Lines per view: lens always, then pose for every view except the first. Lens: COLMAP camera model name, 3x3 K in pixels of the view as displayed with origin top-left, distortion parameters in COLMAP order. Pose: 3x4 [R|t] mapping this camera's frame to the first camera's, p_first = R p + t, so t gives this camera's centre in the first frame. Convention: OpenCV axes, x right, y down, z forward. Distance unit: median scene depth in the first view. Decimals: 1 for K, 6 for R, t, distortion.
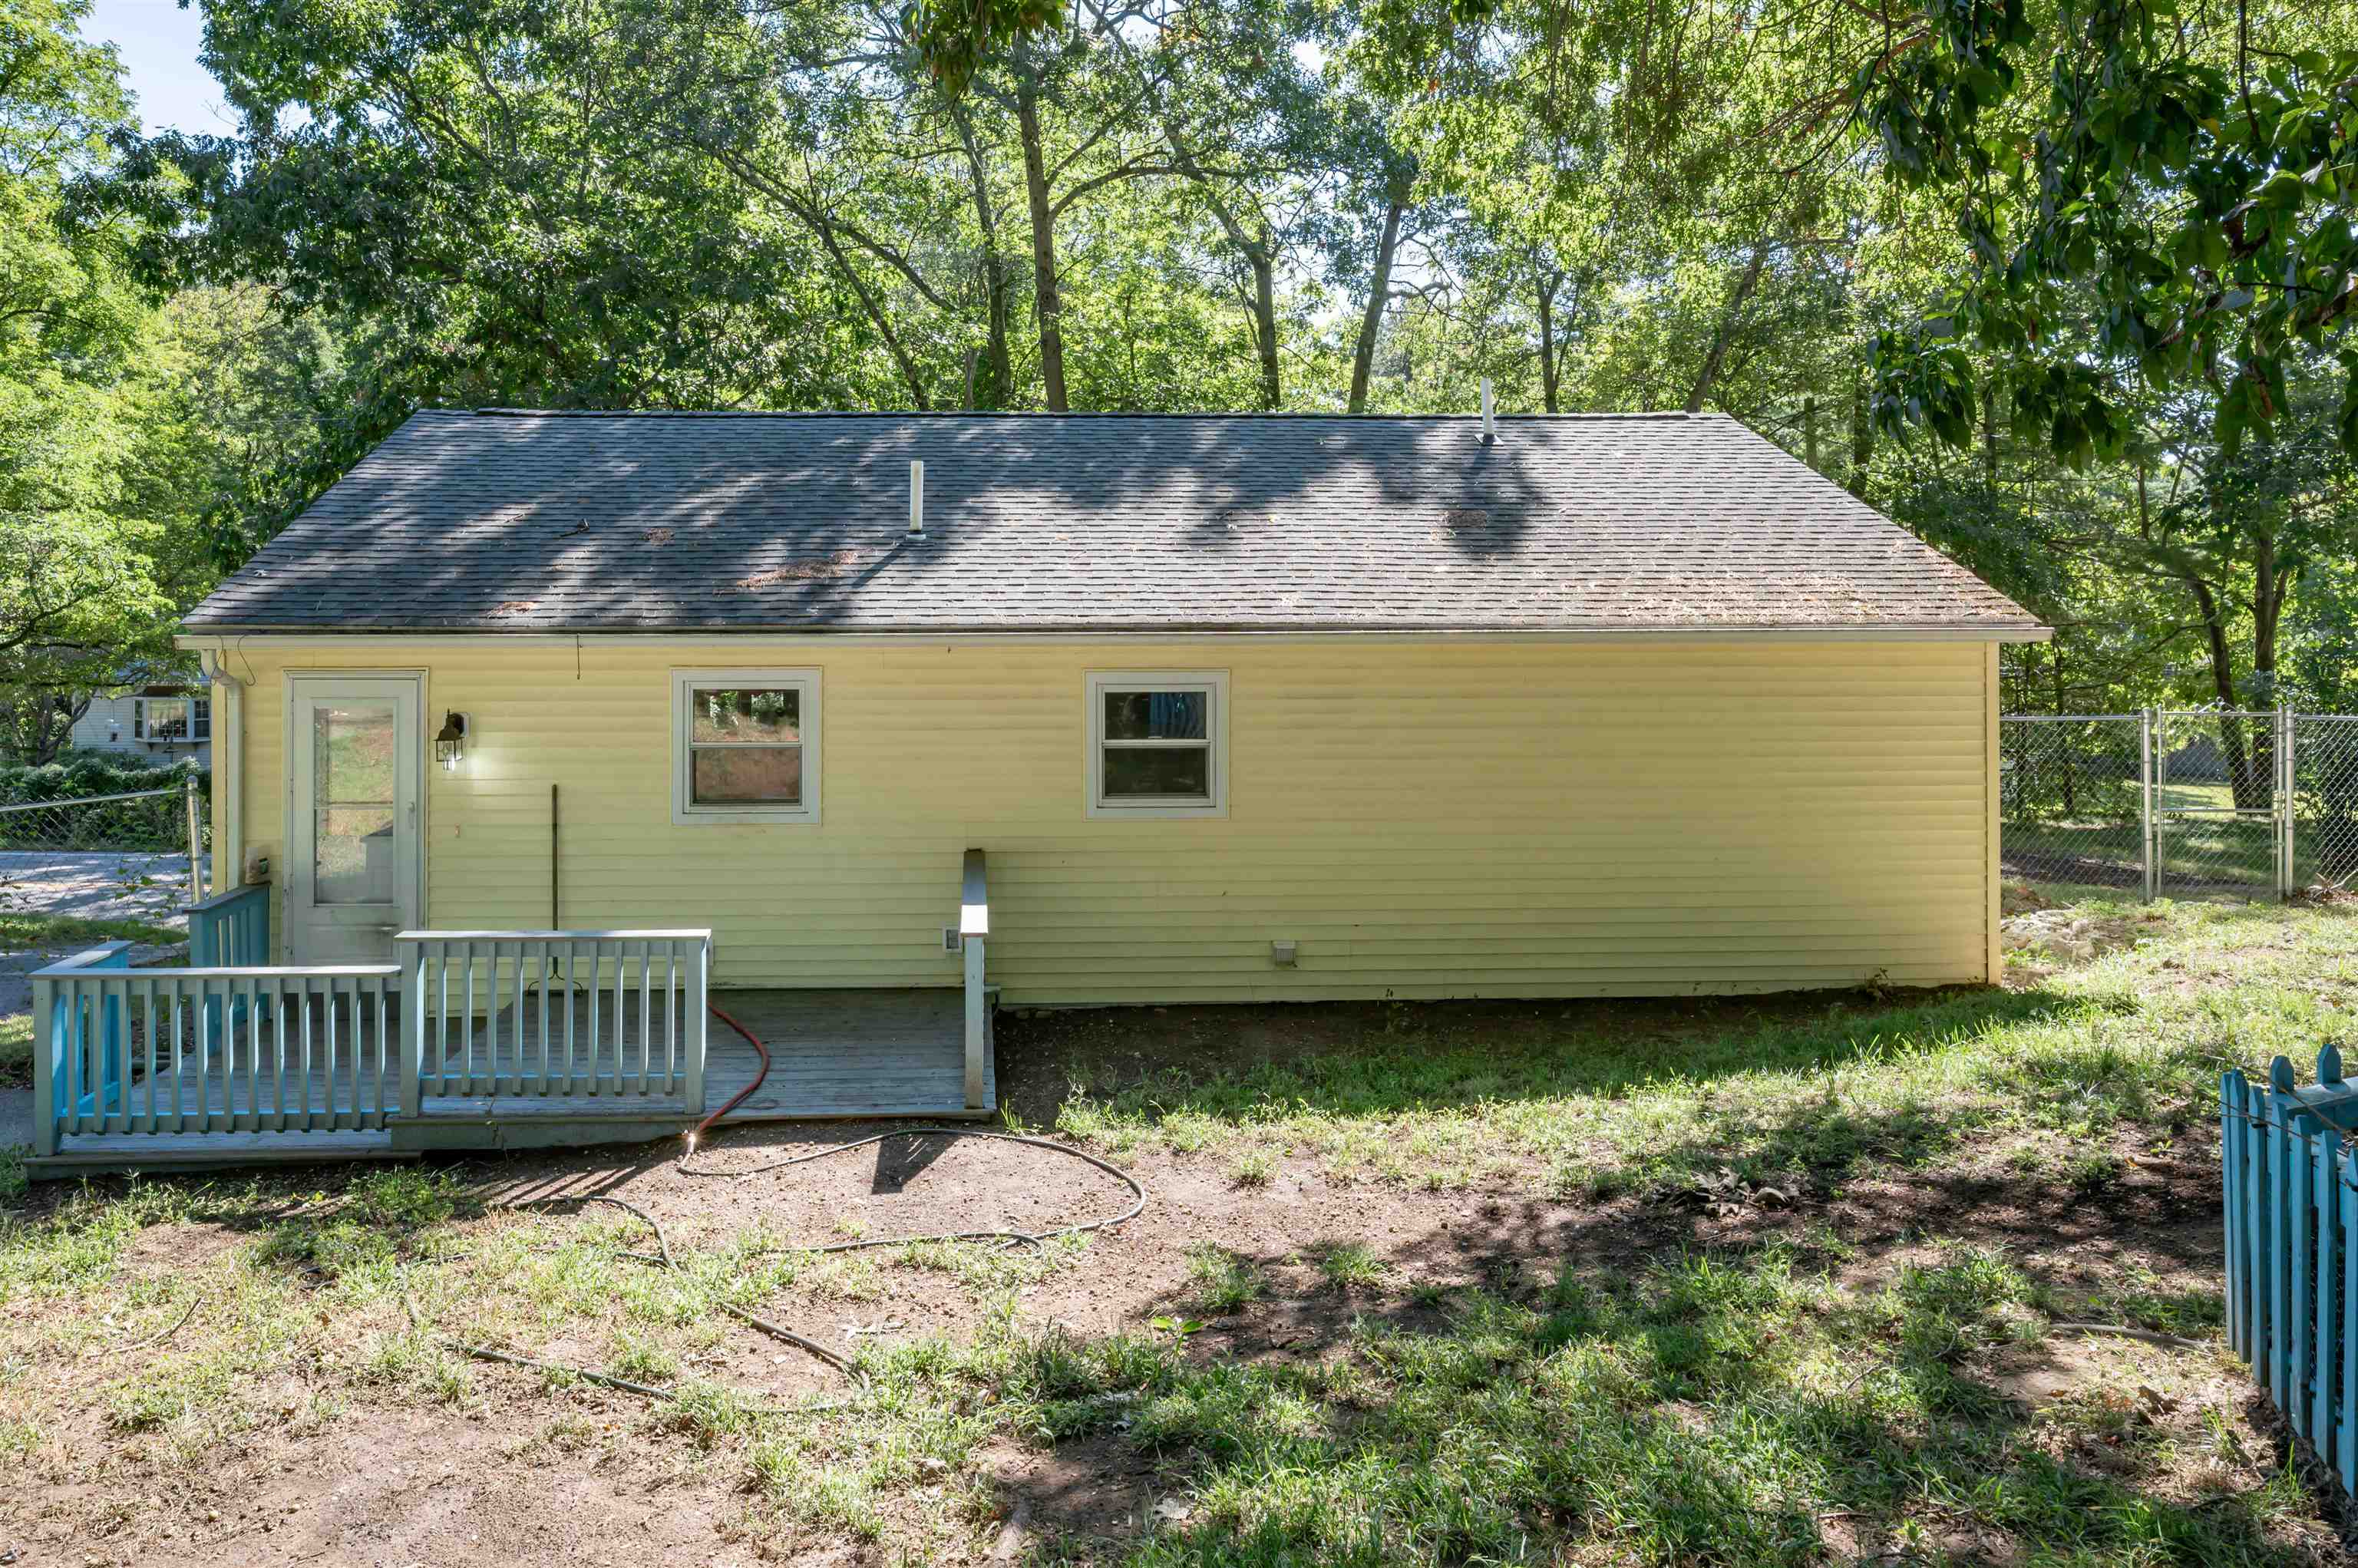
lens RADIAL K [[1505.1, 0, 1179.5], [0, 1505.1, 738.5], [0, 0, 1]] dist [0.001256, 0.000229]
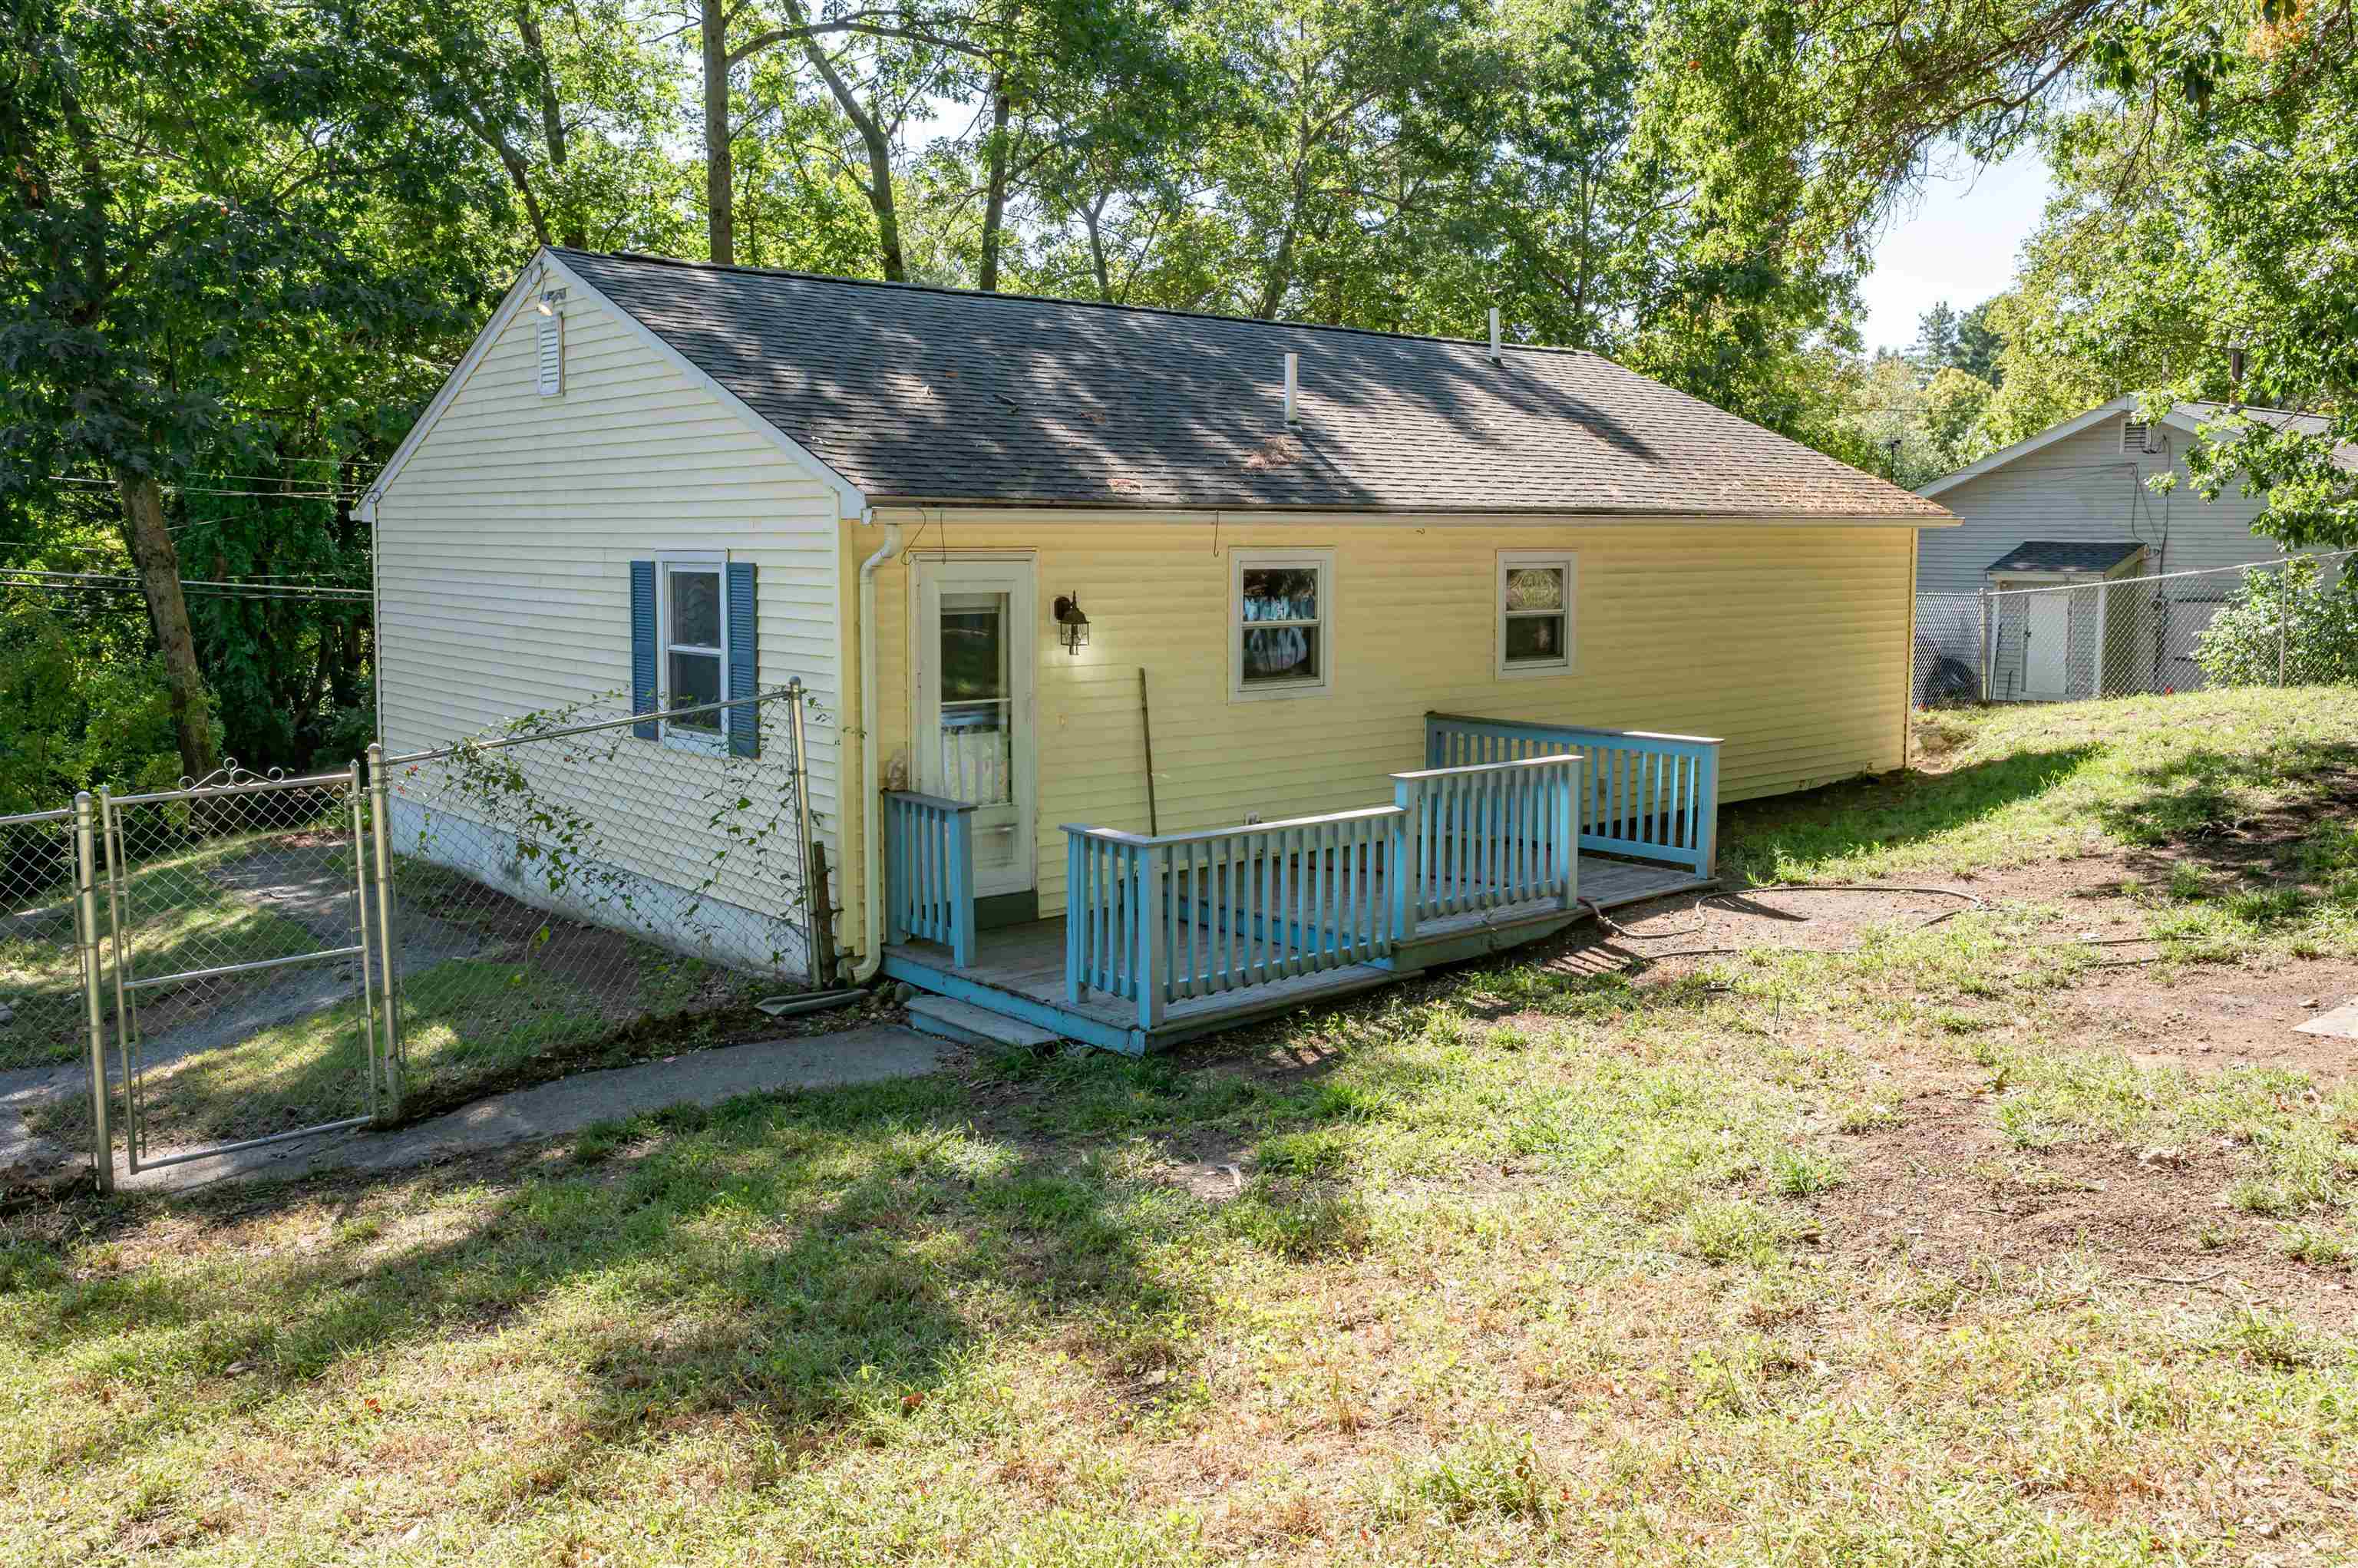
lens RADIAL K [[1835.6, 0, 1179.0], [0, 1835.6, 784.0], [0, 0, 1]] dist [0.009737, 0.001209]
pose [[0.787580, -0.079935, 0.611006, -1.119926], [0.058854, 0.996776, 0.054541, 0.042167], [-0.613396, -0.006995, 0.789745, 0.040650]]
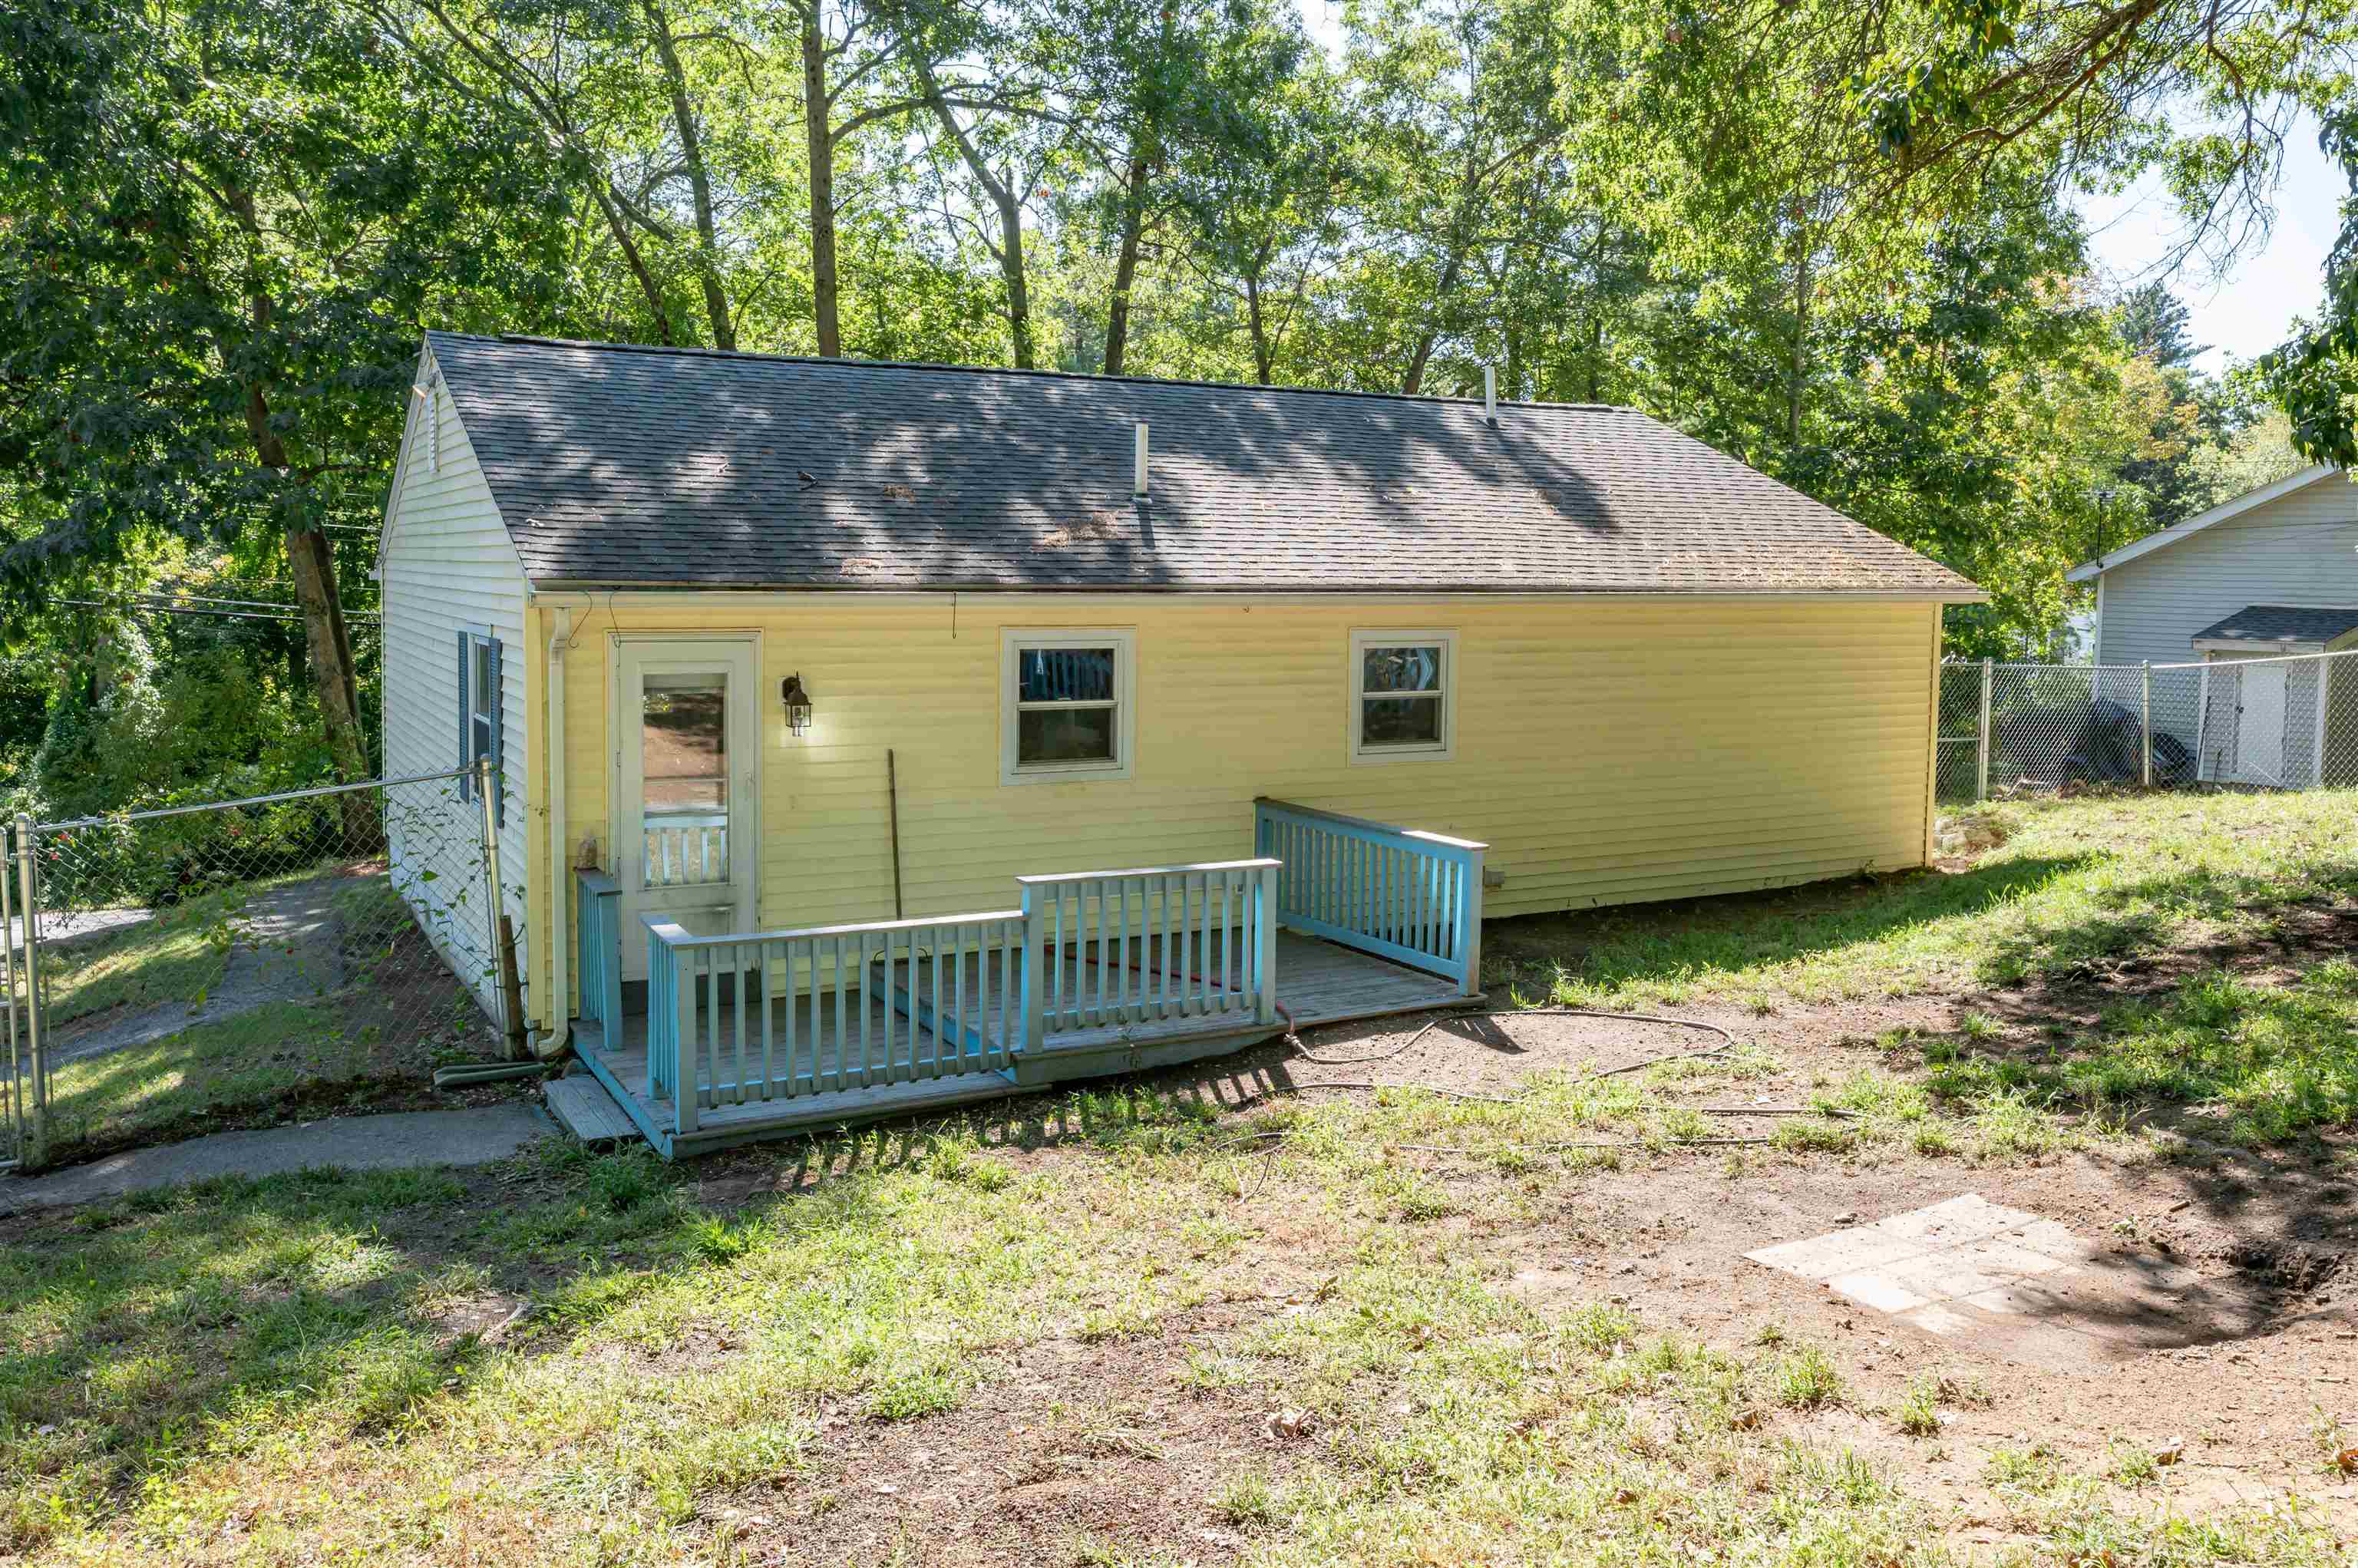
lens RADIAL K [[1782.2, 0, 1179.0], [0, 1782.2, 784.0], [0, 0, 1]] dist [0.001788, 0.005184]
pose [[0.900005, -0.042071, 0.433845, -0.736732], [0.031847, 0.999018, 0.030811, 0.023767], [-0.434715, -0.013913, 0.900461, -0.110615]]
